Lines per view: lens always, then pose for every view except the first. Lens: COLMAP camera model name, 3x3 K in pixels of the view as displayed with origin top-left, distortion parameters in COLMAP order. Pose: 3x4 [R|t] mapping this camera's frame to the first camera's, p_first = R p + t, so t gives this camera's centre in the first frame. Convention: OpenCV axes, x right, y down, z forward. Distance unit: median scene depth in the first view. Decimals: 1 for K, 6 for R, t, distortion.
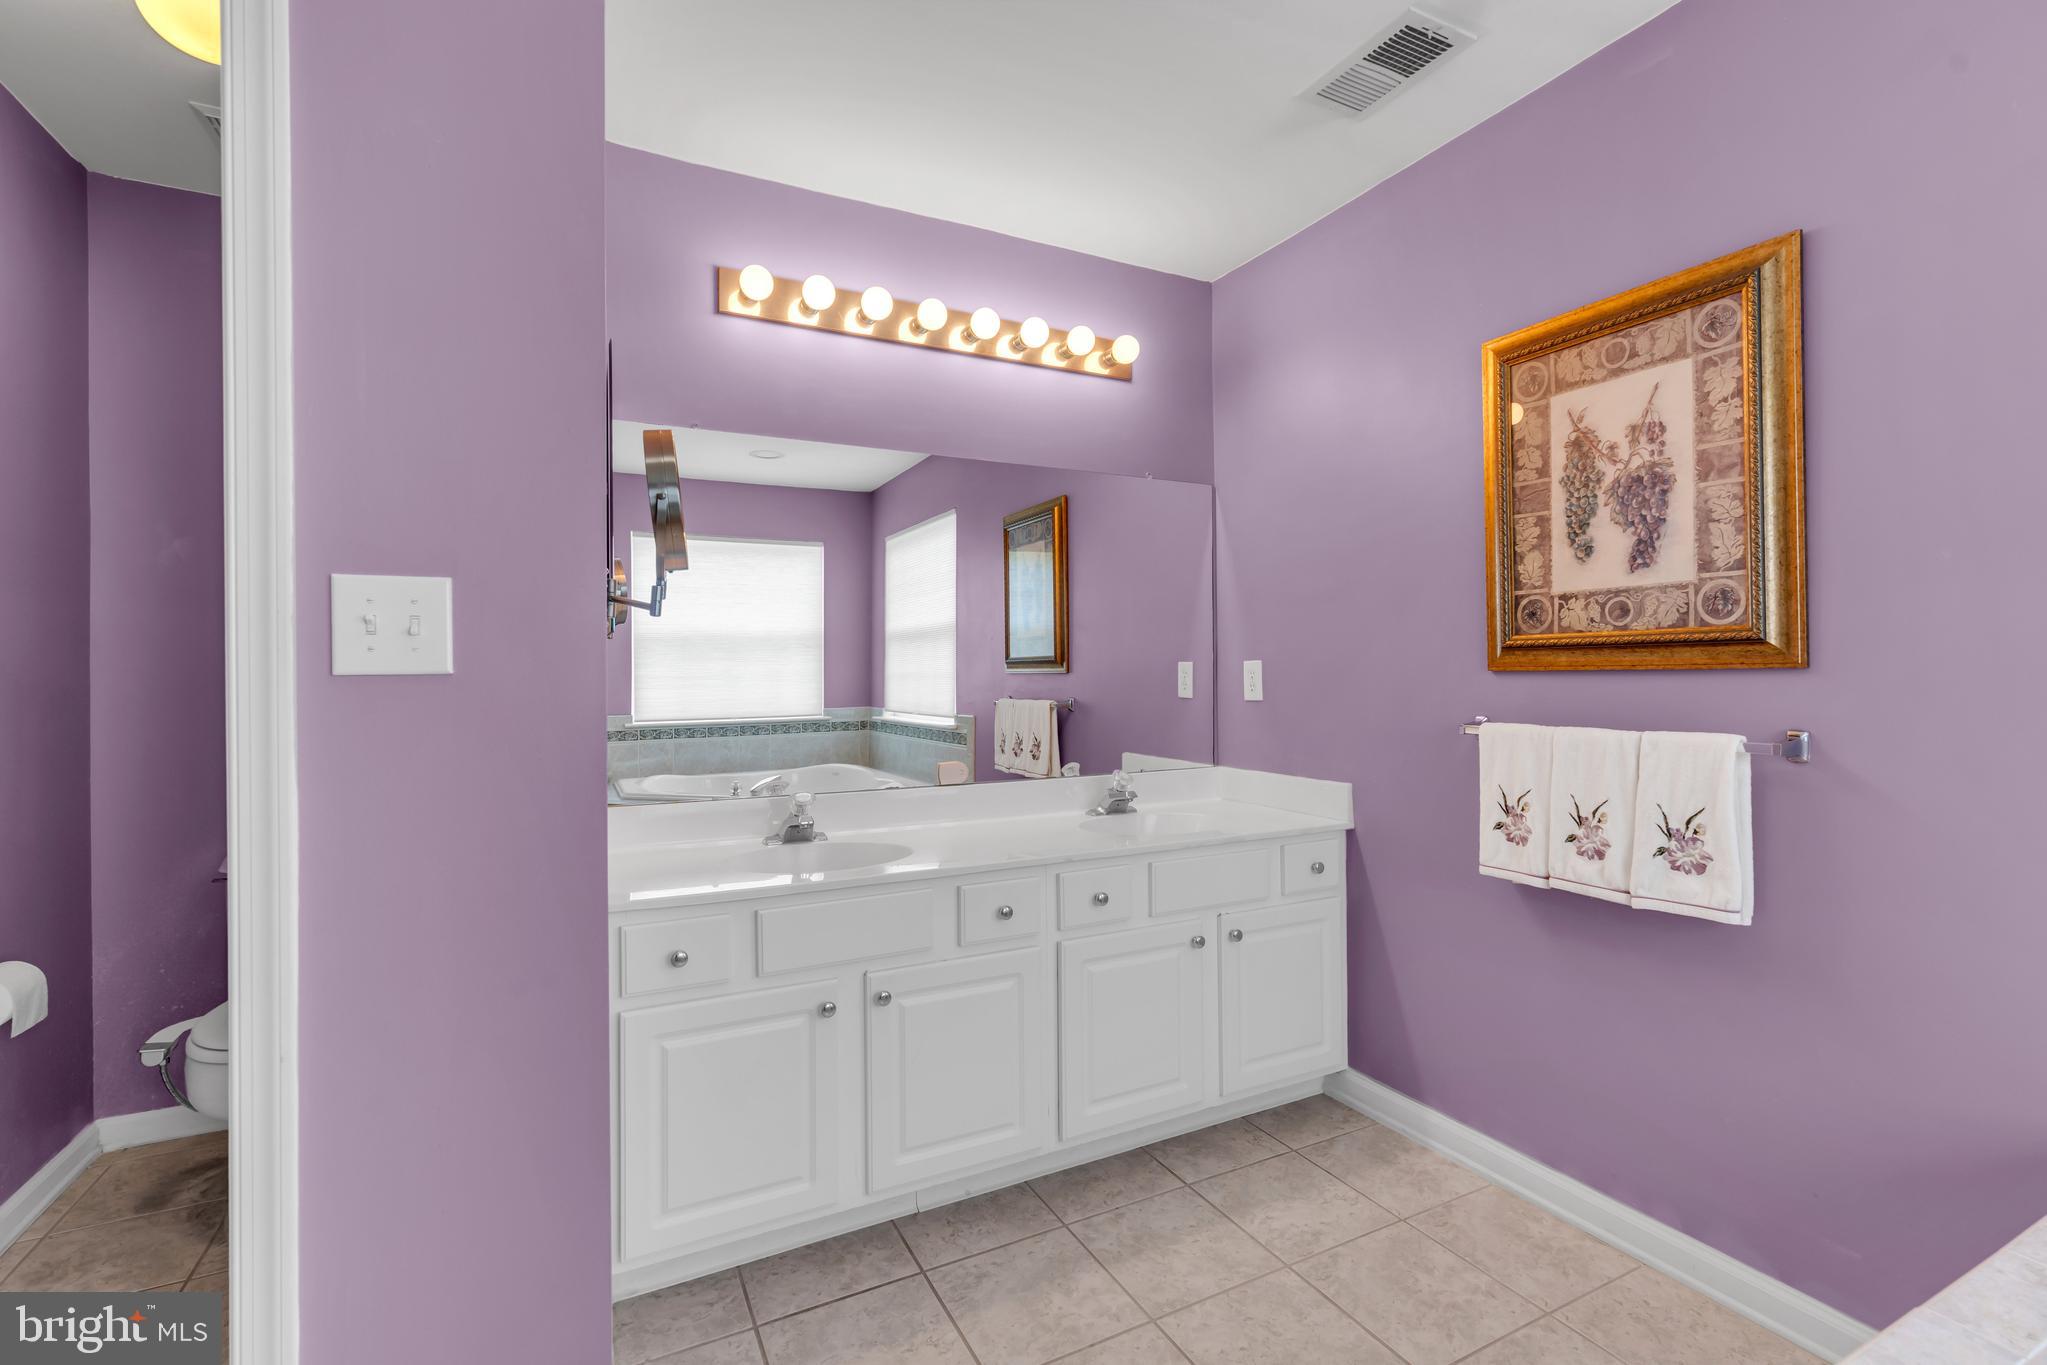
lens RADIAL K [[919.6, 0, 1023.4], [0, 919.6, 673.8], [0, 0, 1]] dist [0.003505, 0.000058]
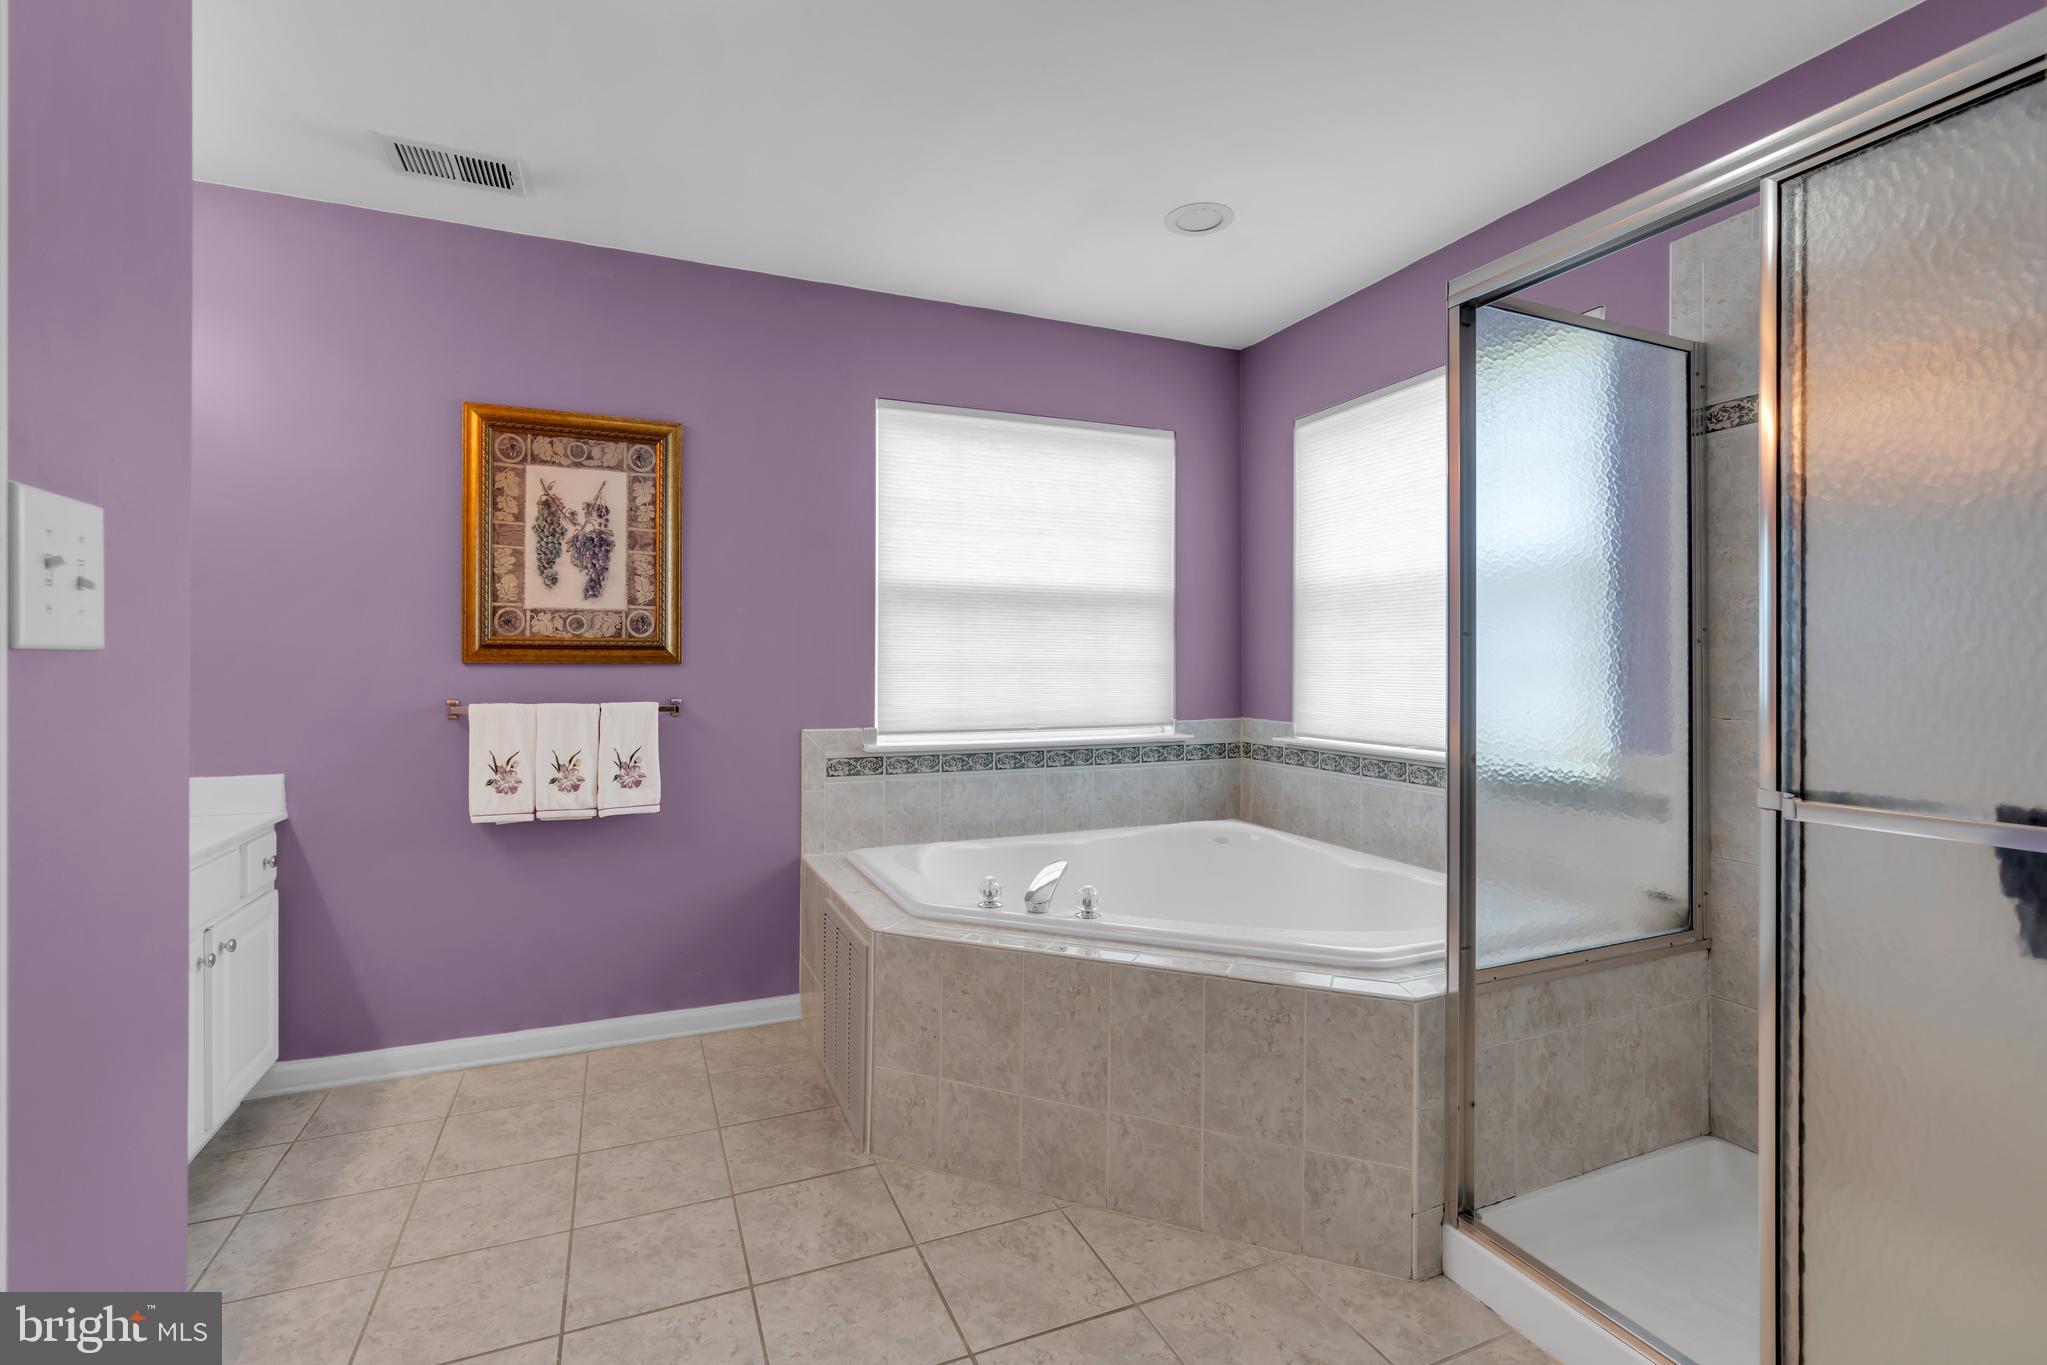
lens RADIAL K [[919.6, 0, 1025.2], [0, 919.6, 671.7], [0, 0, 1]] dist [0.003505, 0.000058]
pose [[0.060528, 0.003285, 0.998161, -0.808954], [-0.002820, 0.999991, -0.003120, 0.011542], [-0.998163, -0.002626, 0.060536, 0.184904]]
